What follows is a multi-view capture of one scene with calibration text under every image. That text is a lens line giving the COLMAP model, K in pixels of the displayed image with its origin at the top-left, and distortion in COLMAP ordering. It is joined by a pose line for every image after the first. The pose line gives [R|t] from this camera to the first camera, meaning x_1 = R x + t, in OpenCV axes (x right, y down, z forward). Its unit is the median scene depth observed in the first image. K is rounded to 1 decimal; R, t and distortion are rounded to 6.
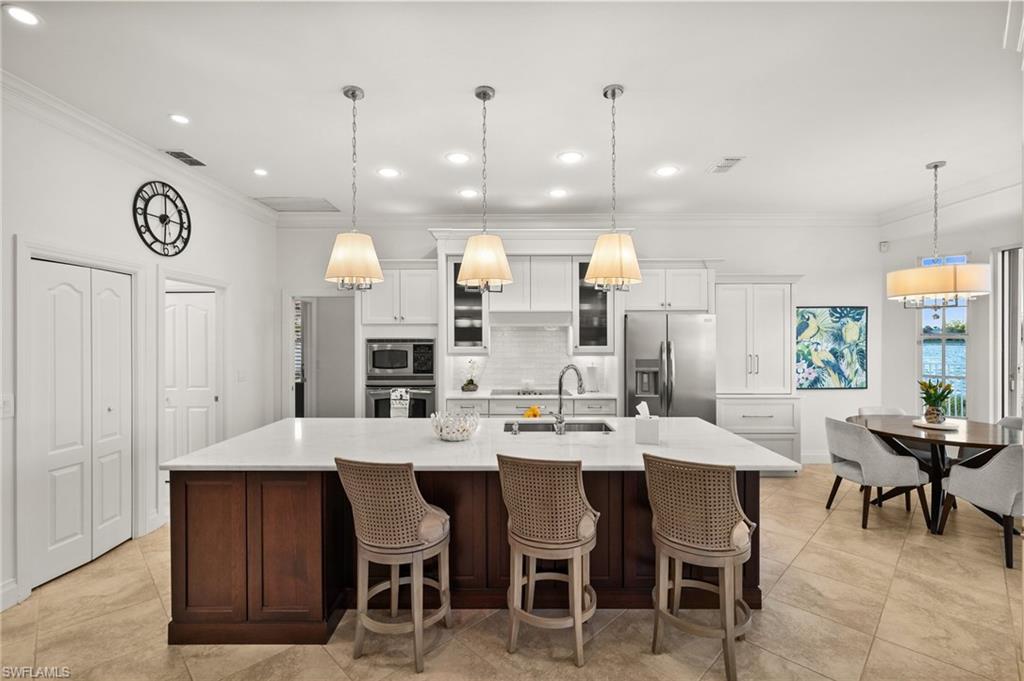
lens RADIAL K [[460.5, 0, 515.4], [0, 460.5, 338.1], [0, 0, 1]] dist [-0.001140, 0.000009]
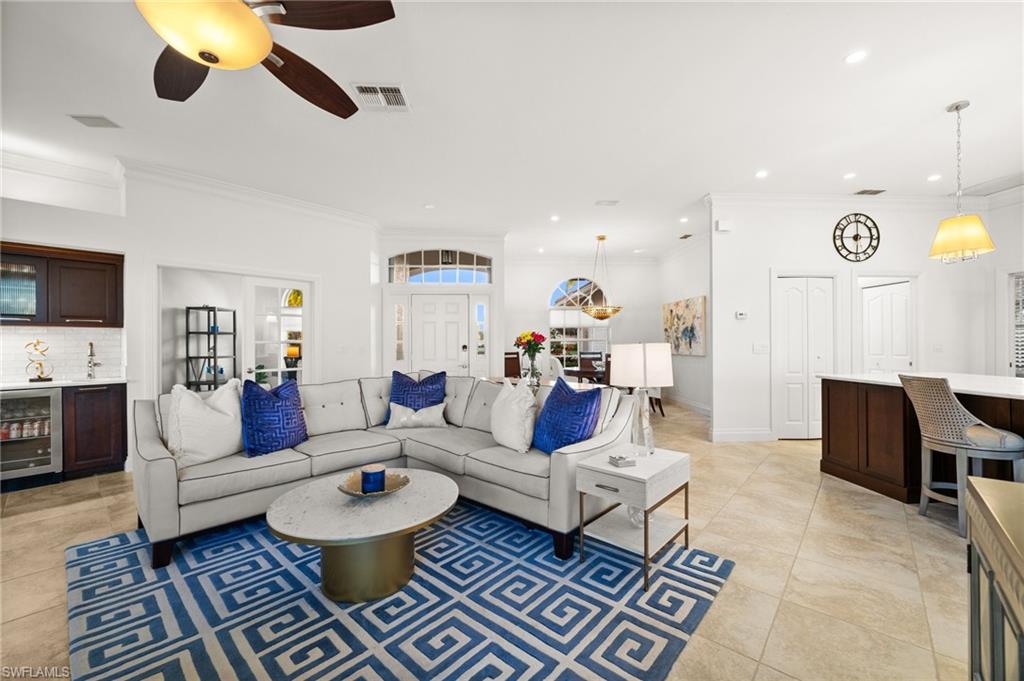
lens RADIAL K [[404.2, 0, 514.5], [0, 404.2, 342.6], [0, 0, 1]] dist [-0.004564, -0.000139]
pose [[0.066541, 0.002779, -0.997780, 0.490018], [0.012241, 0.999919, 0.003602, 0.069801], [0.997709, -0.012454, 0.066501, -0.217113]]
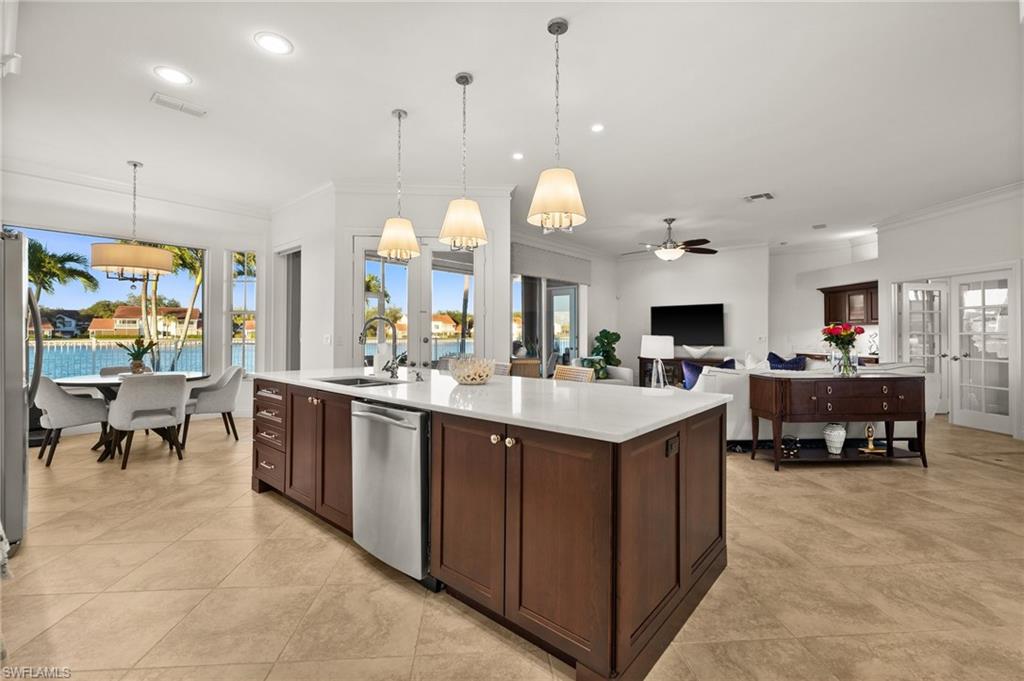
lens RADIAL K [[437.6, 0, 511.0], [0, 437.6, 330.4], [0, 0, 1]] dist [-0.003499, -0.001203]
pose [[-0.761261, 0.001559, 0.648444, -0.635706], [-0.007992, 0.999899, -0.011787, 0.078564], [-0.648397, -0.014156, -0.761171, 1.308387]]
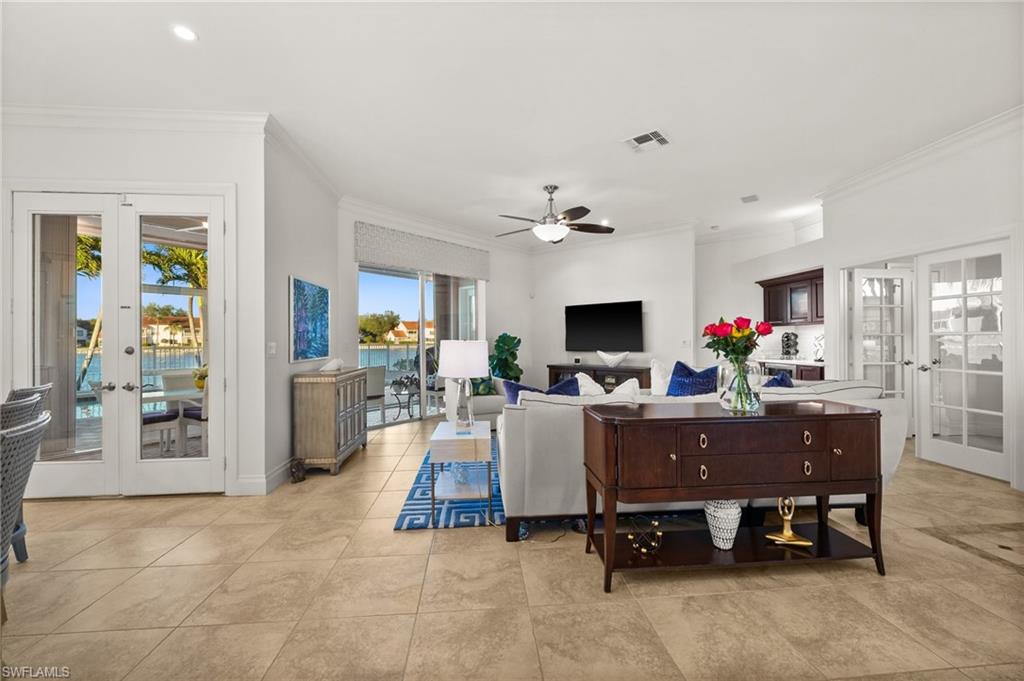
lens RADIAL K [[404.2, 0, 511.9], [0, 404.2, 340.3], [0, 0, 1]] dist [-0.004564, -0.000139]
pose [[-0.770281, 0.001178, 0.637703, -0.679447], [0.001051, 0.999999, -0.000578, 0.074740], [-0.637704, 0.000225, -0.770282, 0.547956]]
